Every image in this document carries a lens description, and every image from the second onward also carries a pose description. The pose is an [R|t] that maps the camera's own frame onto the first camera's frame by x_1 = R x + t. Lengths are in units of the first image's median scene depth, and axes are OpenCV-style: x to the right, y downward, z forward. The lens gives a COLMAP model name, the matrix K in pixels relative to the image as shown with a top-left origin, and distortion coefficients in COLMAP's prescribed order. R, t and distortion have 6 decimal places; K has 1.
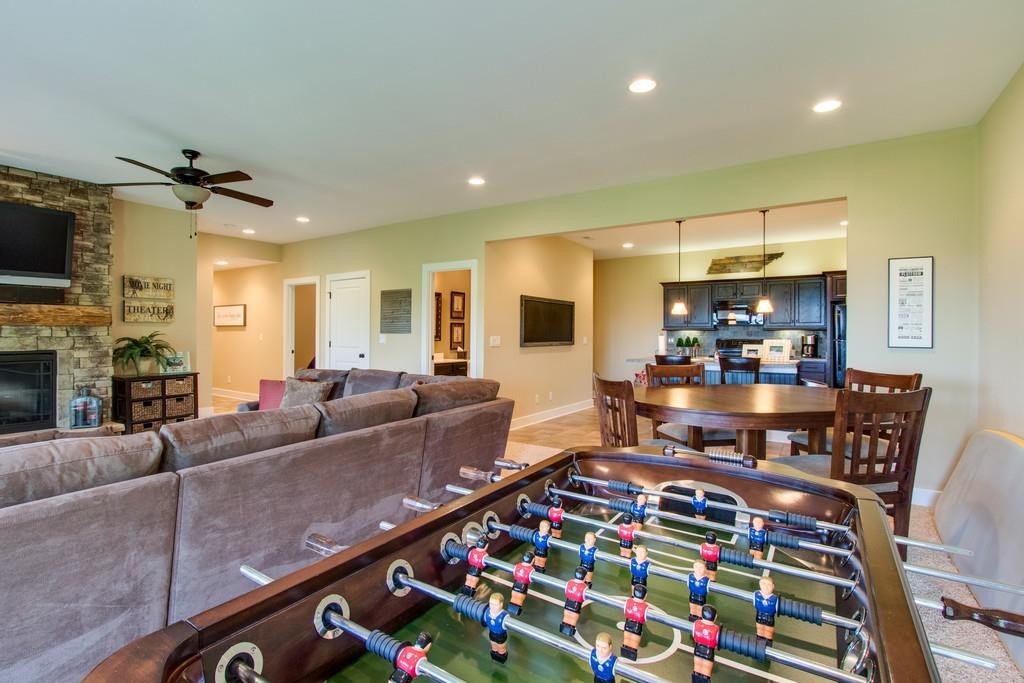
lens RADIAL K [[479.4, 0, 492.4], [0, 479.4, 331.5], [0, 0, 1]] dist [-0.005452, 0.002217]
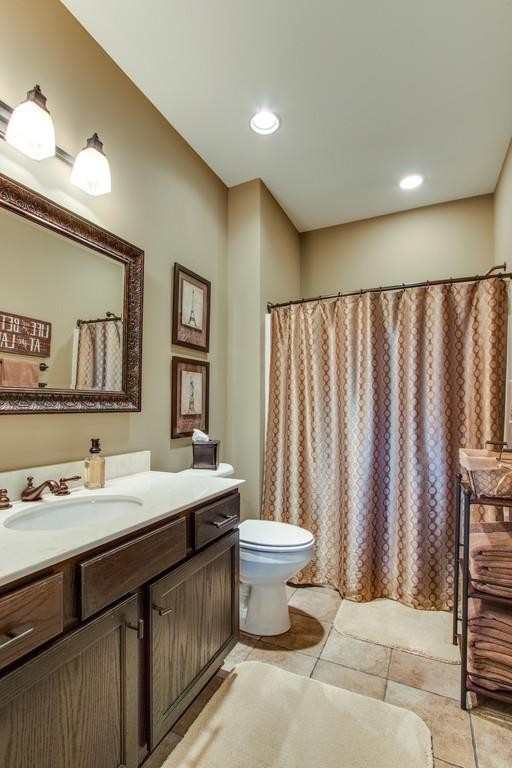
lens RADIAL K [[359.5, 0, 253.8], [0, 359.5, 391.7], [0, 0, 1]] dist [-0.005452, 0.002217]
pose [[0.988266, -0.001941, 0.152733, -0.119155], [0.007954, 0.999217, -0.038763, 0.027447], [-0.152538, 0.039523, 0.987507, 1.286476]]
